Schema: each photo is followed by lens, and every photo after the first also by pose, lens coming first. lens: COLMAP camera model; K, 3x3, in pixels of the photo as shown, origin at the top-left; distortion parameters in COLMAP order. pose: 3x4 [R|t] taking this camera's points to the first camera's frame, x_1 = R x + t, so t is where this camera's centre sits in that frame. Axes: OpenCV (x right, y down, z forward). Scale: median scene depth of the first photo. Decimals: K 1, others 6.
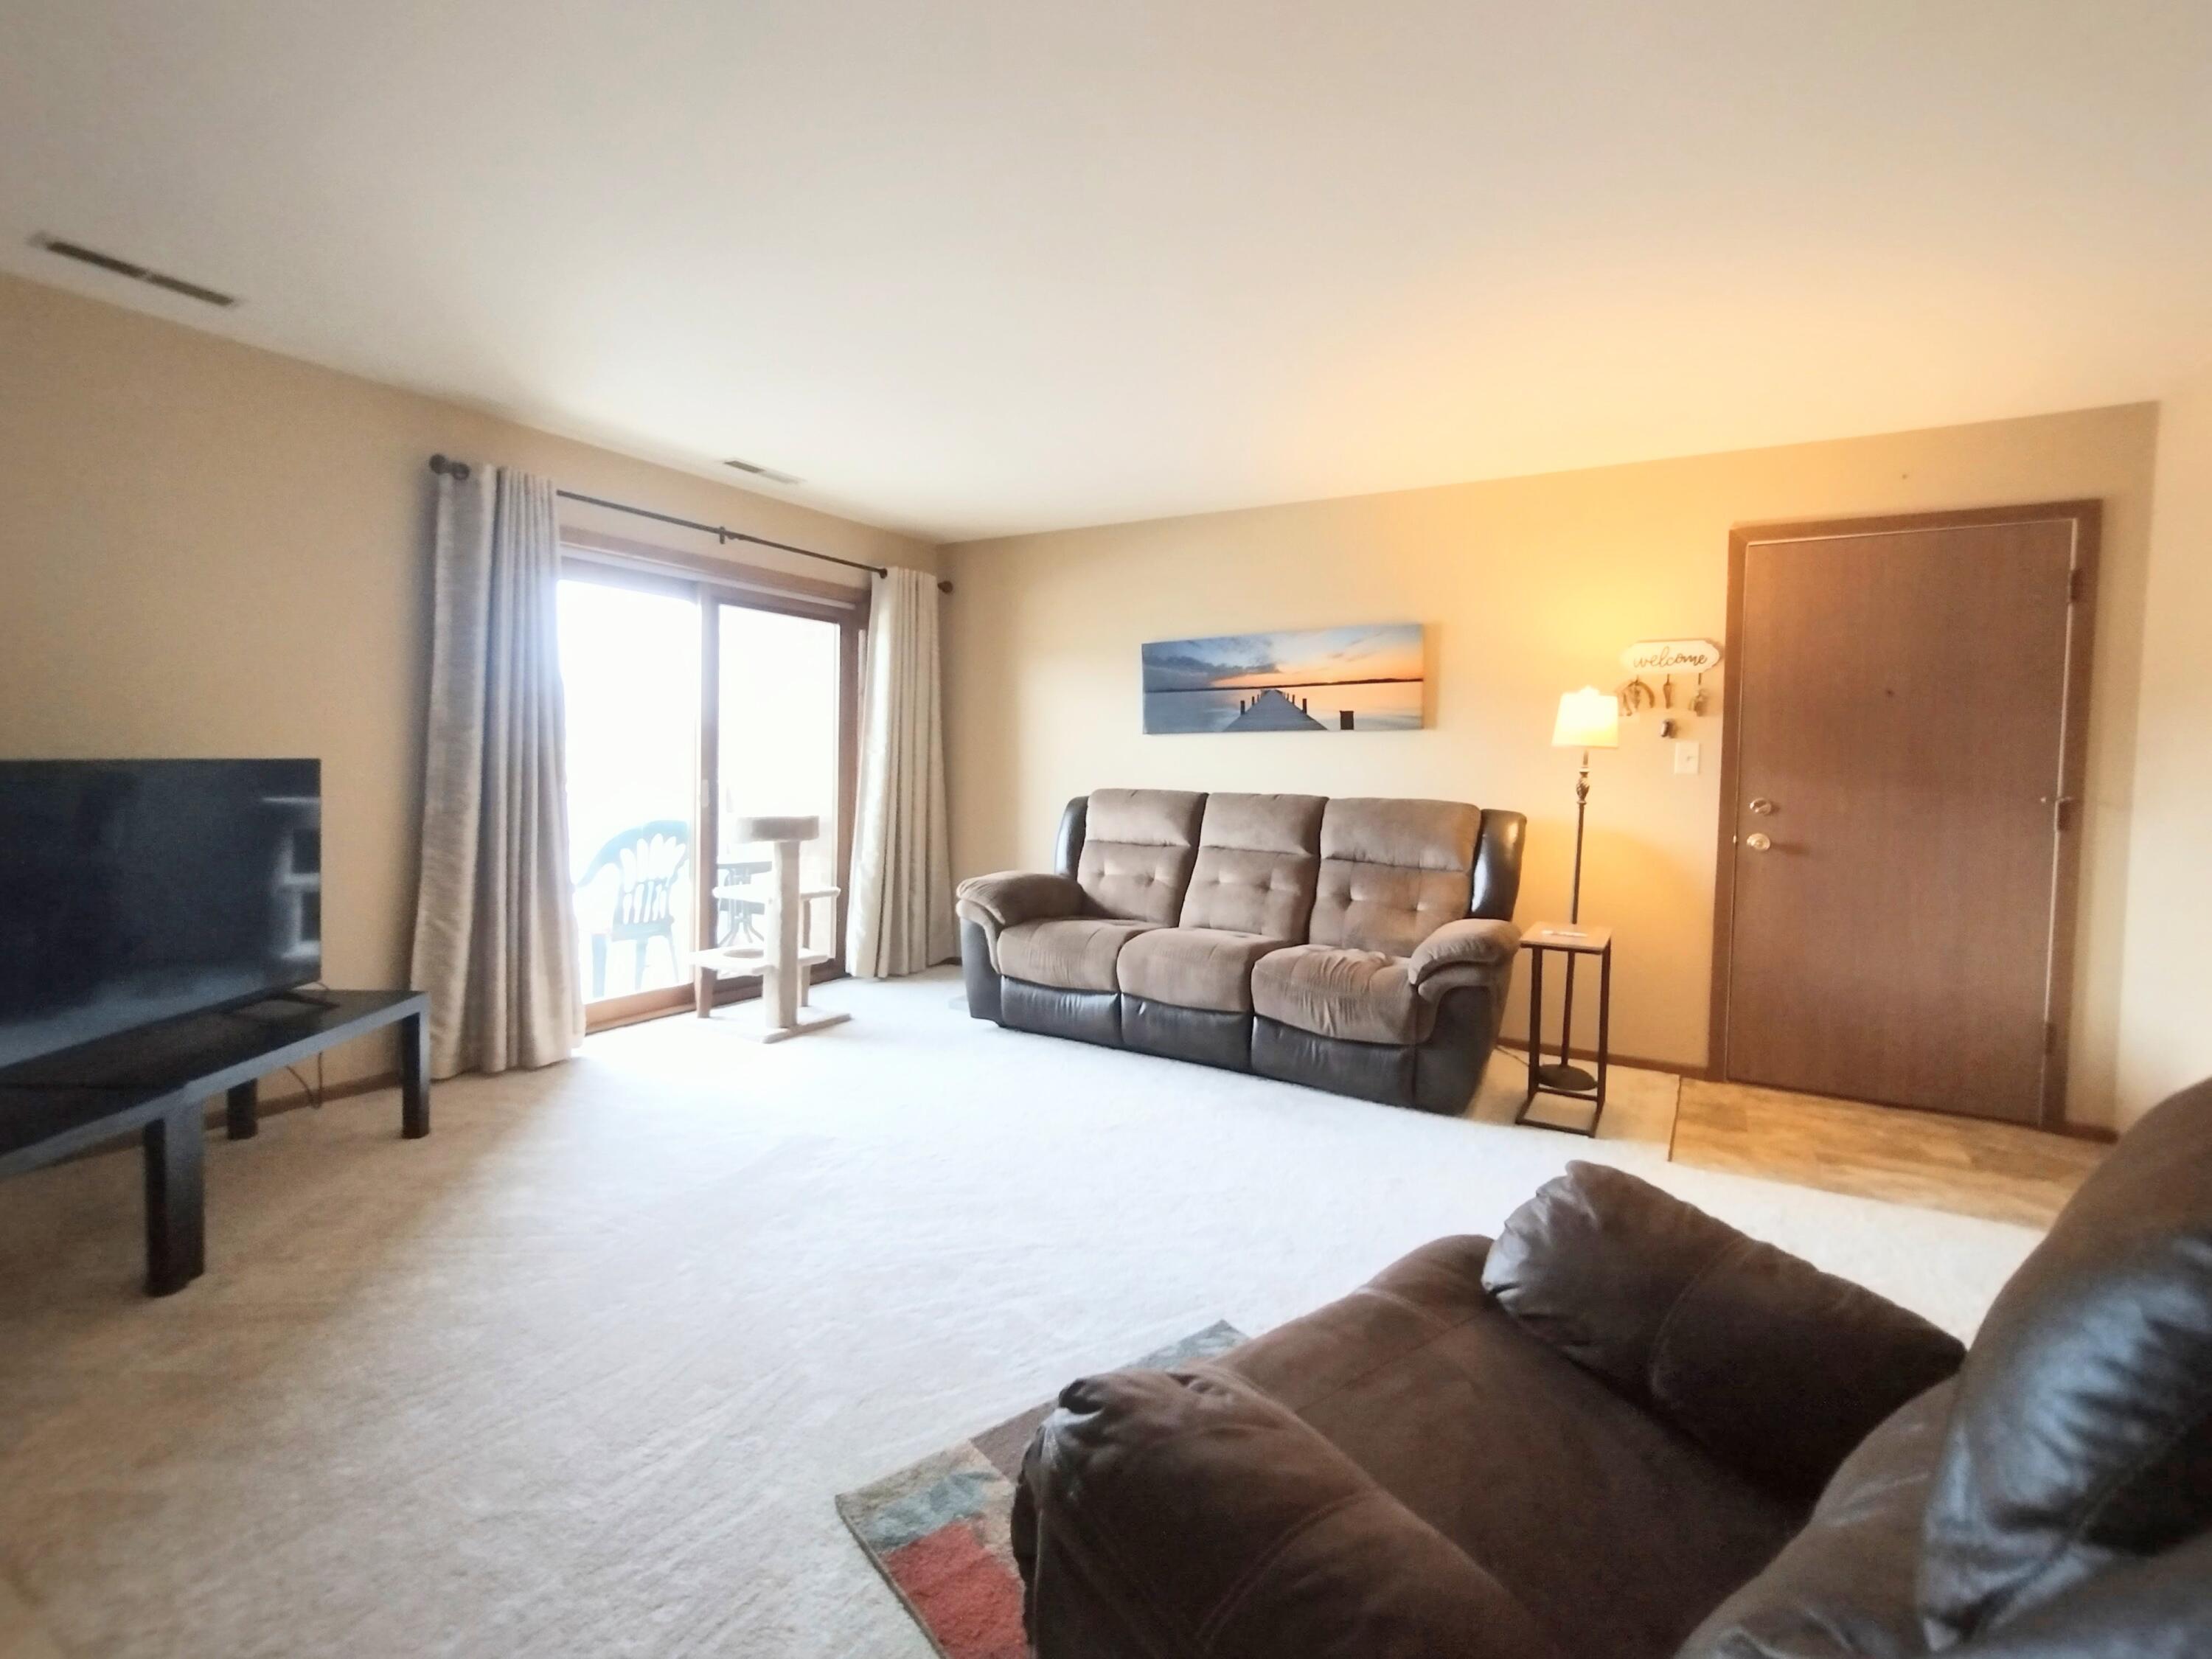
lens RADIAL K [[1001.8, 0, 1113.5], [0, 1001.8, 802.3], [0, 0, 1]] dist [-0.001373, -0.001225]
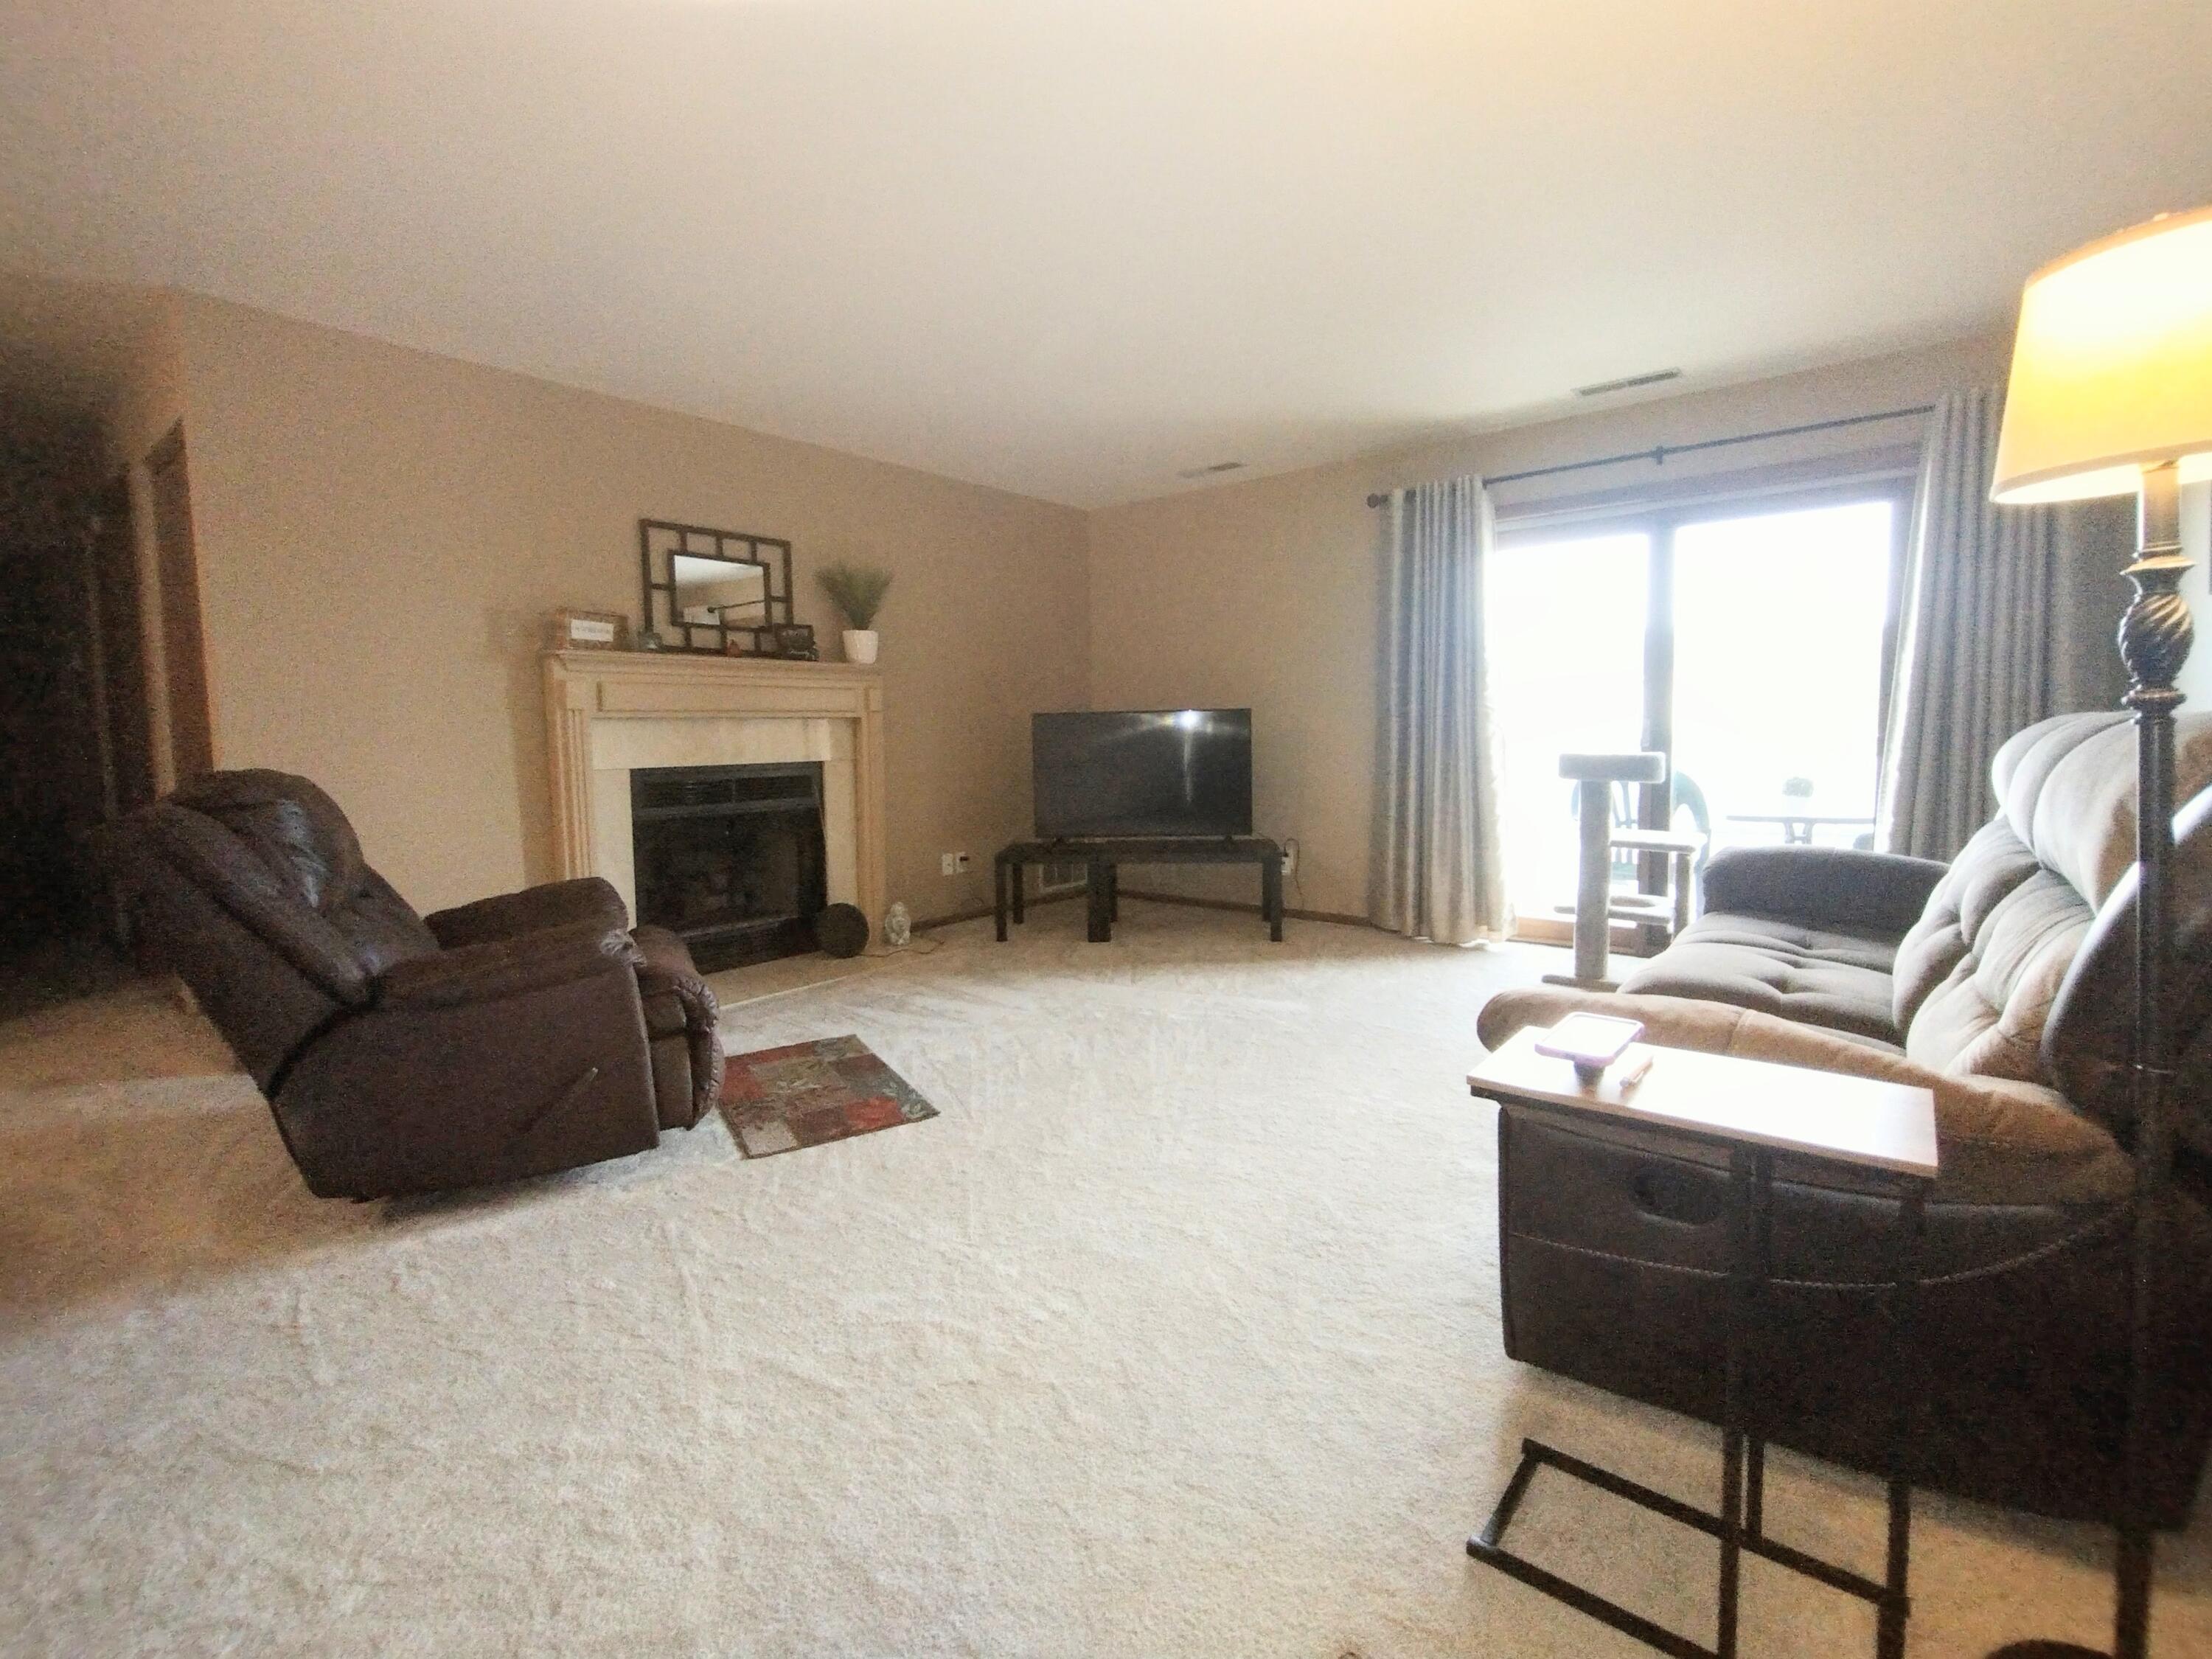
lens RADIAL K [[1001.8, 0, 1113.5], [0, 1001.8, 802.3], [0, 0, 1]] dist [-0.001373, -0.001225]
pose [[-0.135669, 0.051476, -0.989416, 0.848505], [-0.025645, 0.998132, 0.055446, 0.023270], [0.990422, 0.032896, -0.134096, 0.871713]]
